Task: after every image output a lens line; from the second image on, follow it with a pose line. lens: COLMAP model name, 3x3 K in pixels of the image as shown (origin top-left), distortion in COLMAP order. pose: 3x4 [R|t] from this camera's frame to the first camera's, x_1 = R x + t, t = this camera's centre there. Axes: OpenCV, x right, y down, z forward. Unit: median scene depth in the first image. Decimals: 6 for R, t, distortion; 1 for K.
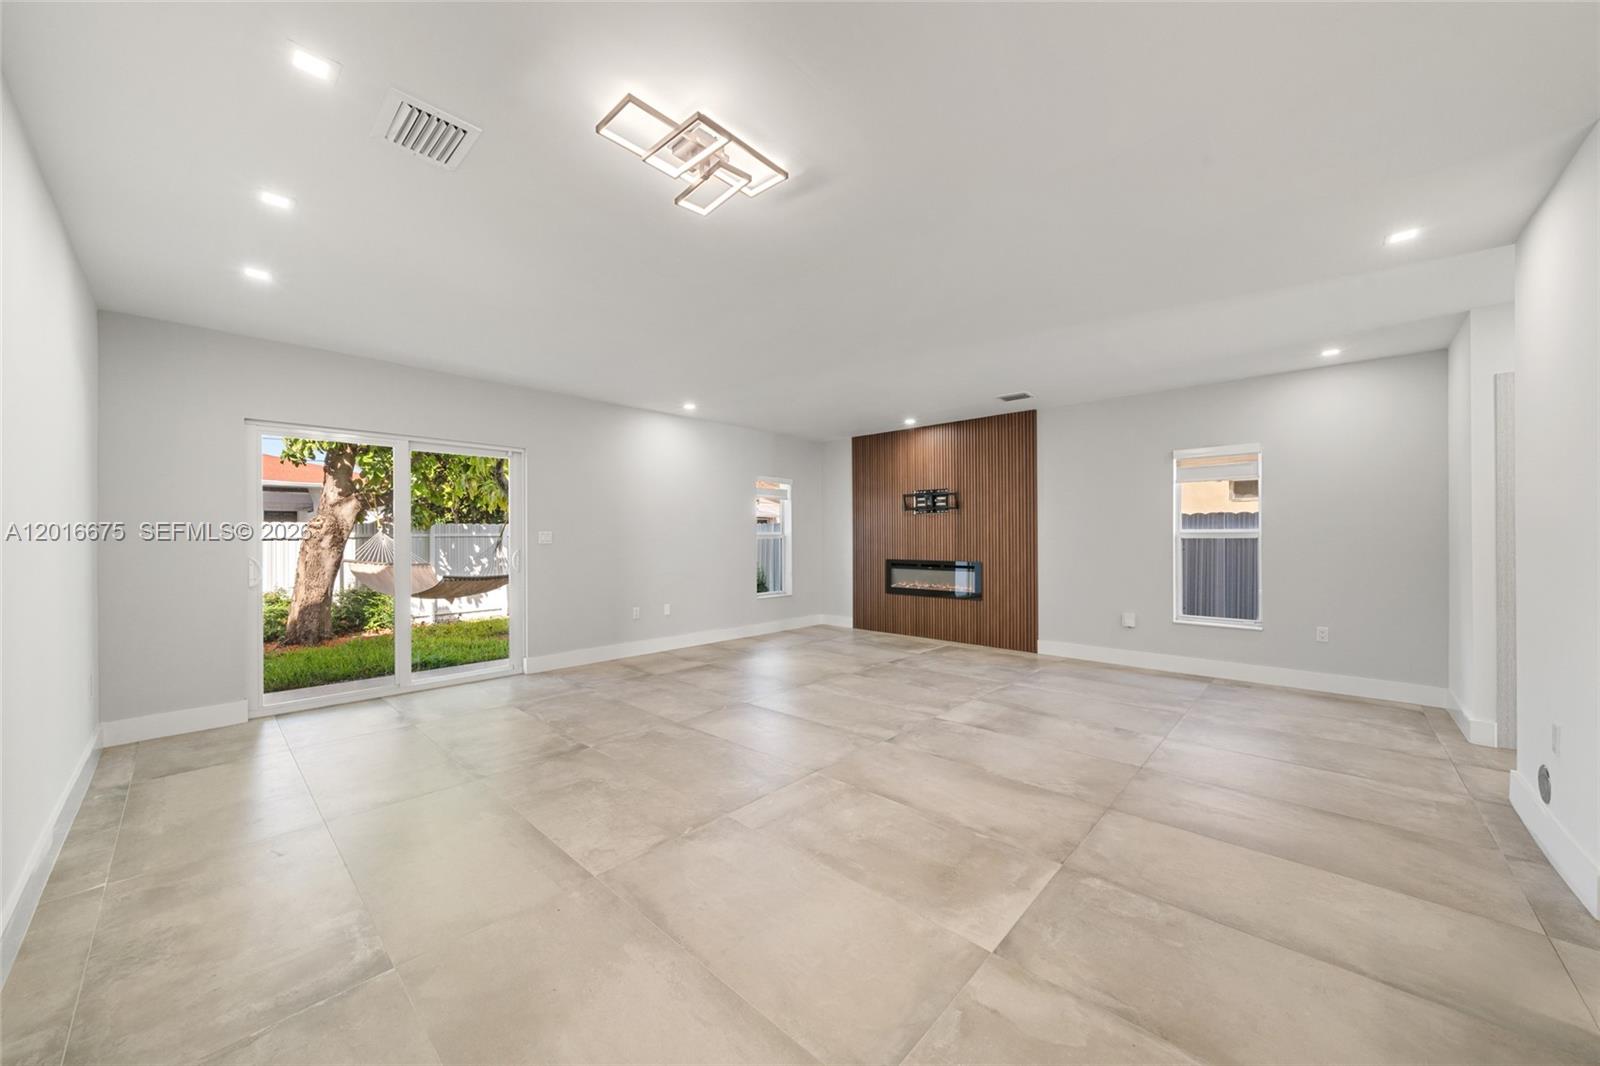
lens RADIAL K [[584.4, 0, 795.6], [0, 584.4, 534.5], [0, 0, 1]] dist [0.000485, -0.000014]
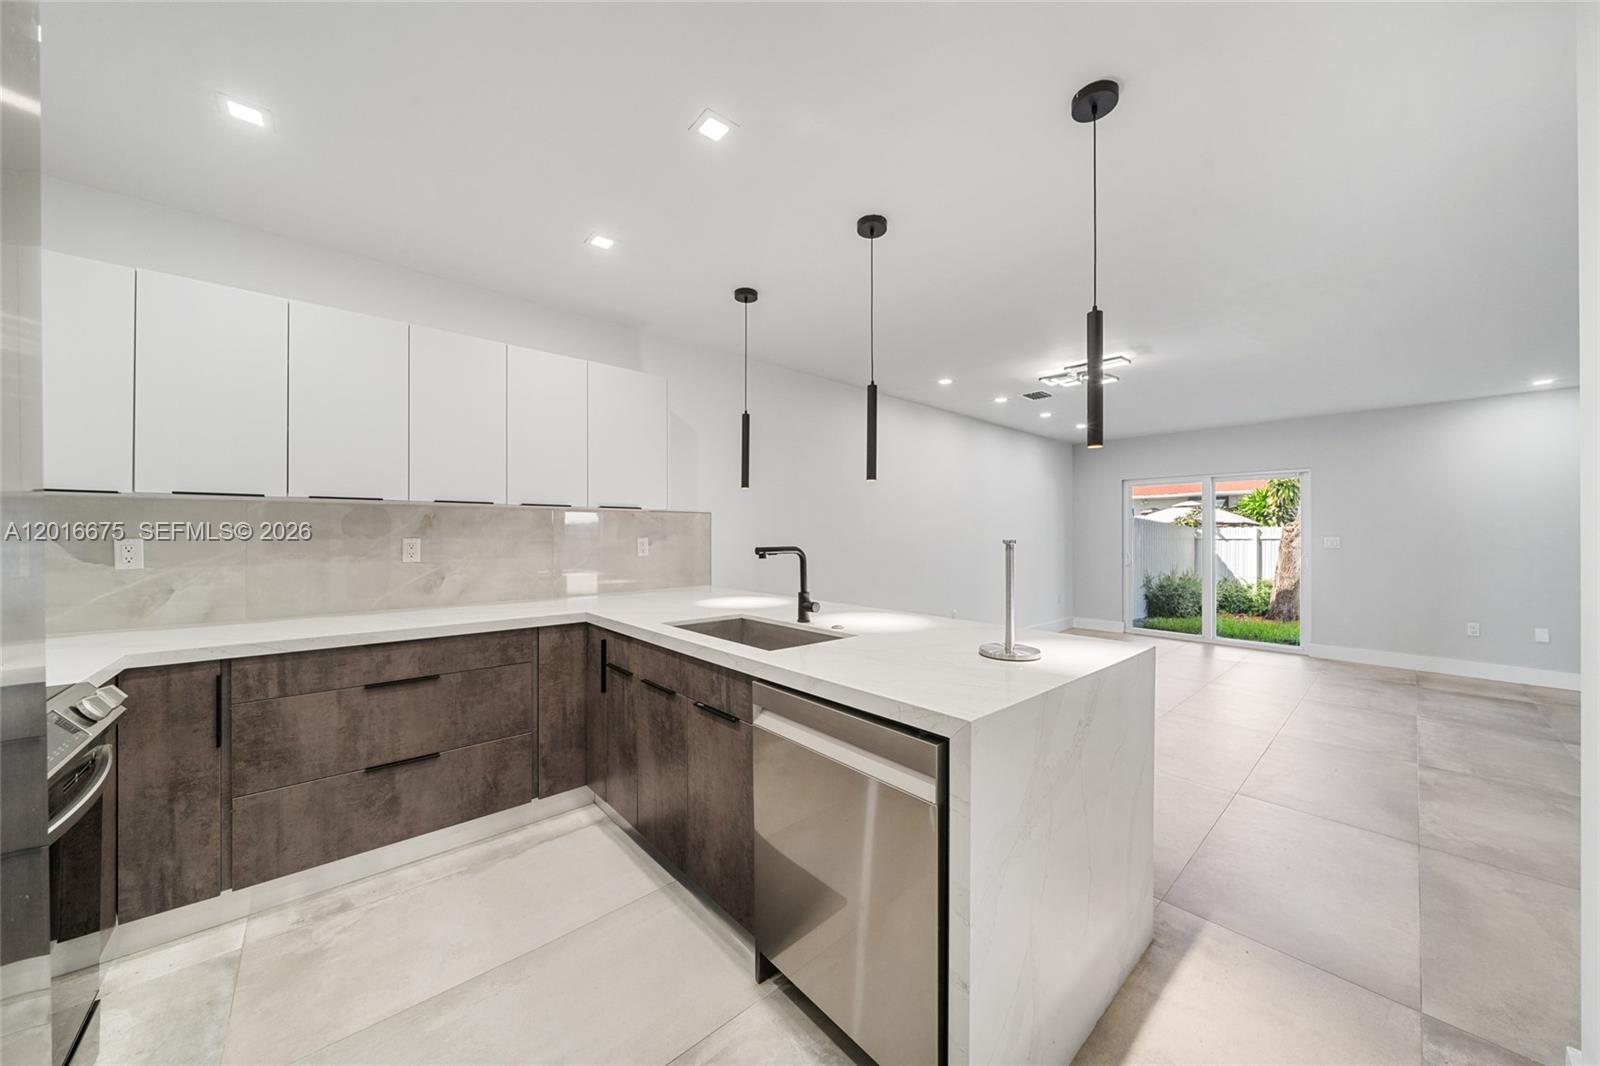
lens RADIAL K [[547.2, 0, 795.5], [0, 547.2, 533.4], [0, 0, 1]] dist [0.000018, 0.000007]
pose [[-0.079886, 0.003036, -0.996799, 0.666785], [-0.000368, 0.999995, 0.003075, -0.015207], [0.996804, 0.000613, -0.079885, 0.033617]]
